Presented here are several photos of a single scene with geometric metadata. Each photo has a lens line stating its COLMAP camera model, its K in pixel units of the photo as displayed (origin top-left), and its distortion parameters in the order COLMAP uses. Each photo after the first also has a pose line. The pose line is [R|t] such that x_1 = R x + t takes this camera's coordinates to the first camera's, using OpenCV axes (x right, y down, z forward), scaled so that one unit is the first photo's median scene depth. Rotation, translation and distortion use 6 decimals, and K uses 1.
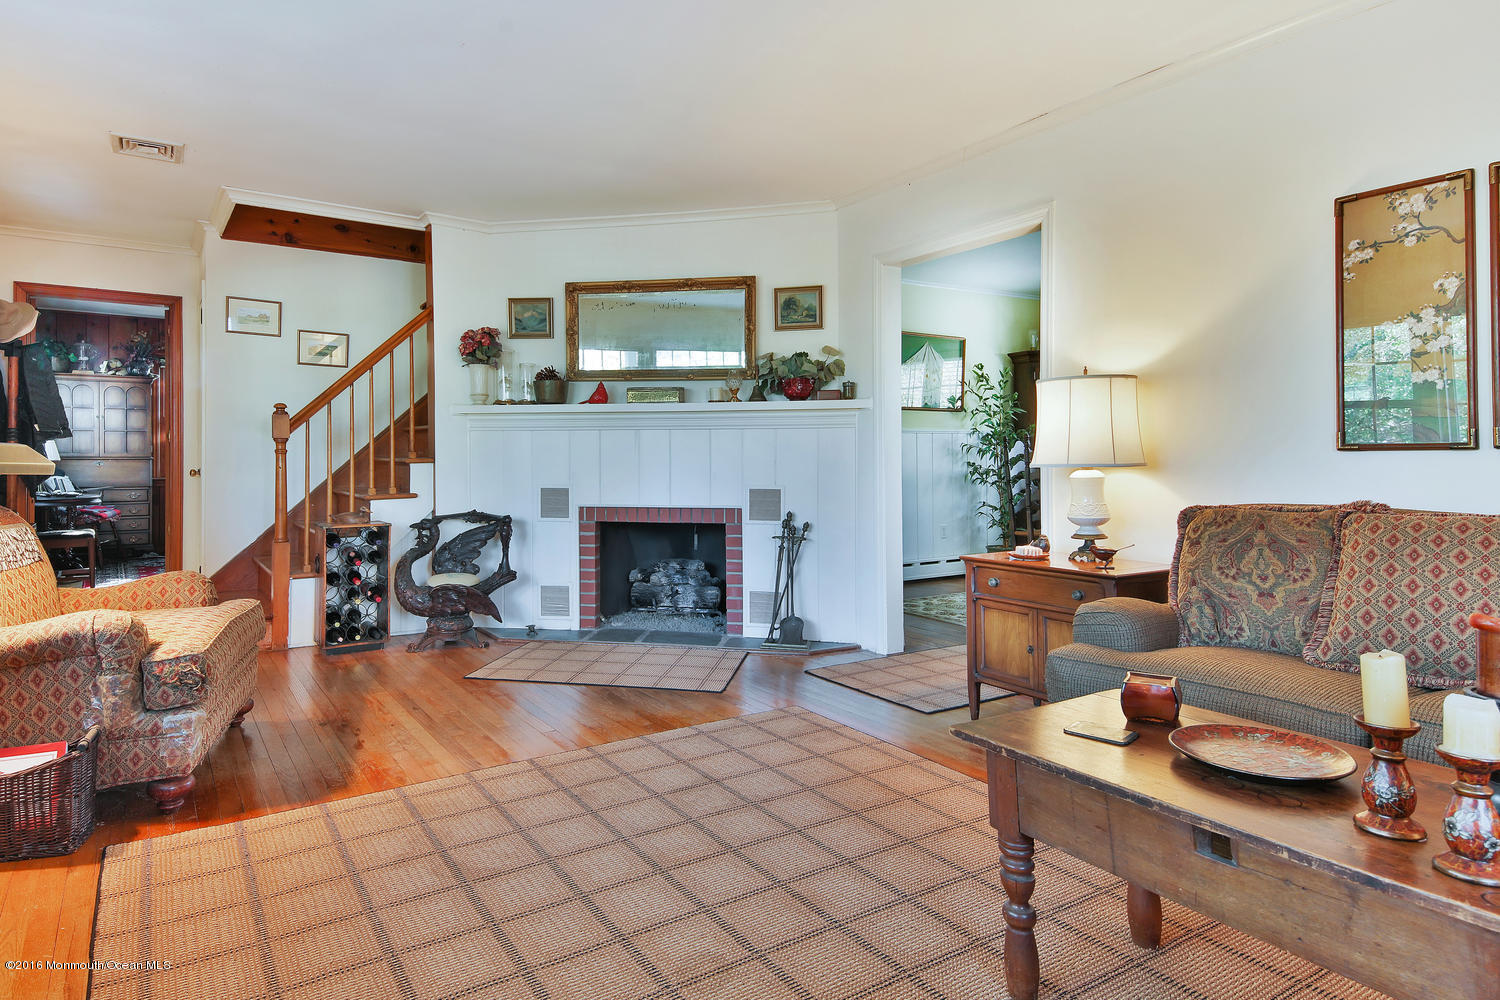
lens RADIAL K [[869.5, 0, 747.3], [0, 869.5, 437.7], [0, 0, 1]] dist [0.000081, -0.000514]
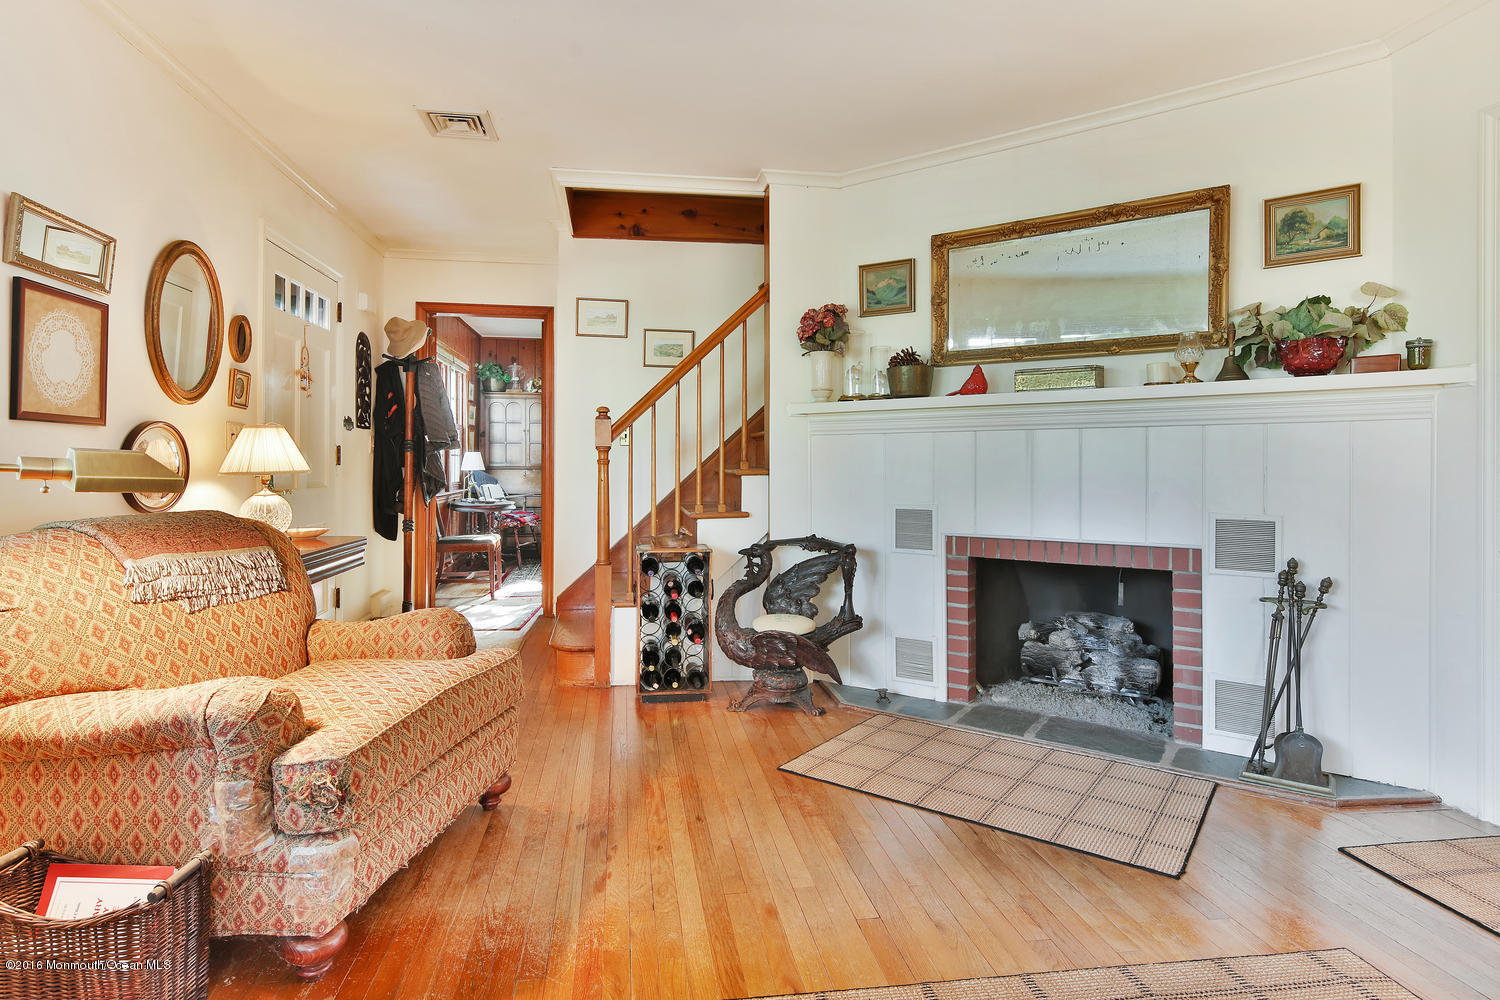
lens RADIAL K [[808.9, 0, 747.5], [0, 808.9, 482.3], [0, 0, 1]] dist [0.025845, 0.000179]
pose [[0.889767, 0.010424, -0.456296, -0.030519], [0.008462, 0.999191, 0.039327, 0.005473], [0.456336, -0.038853, 0.888959, 0.314315]]
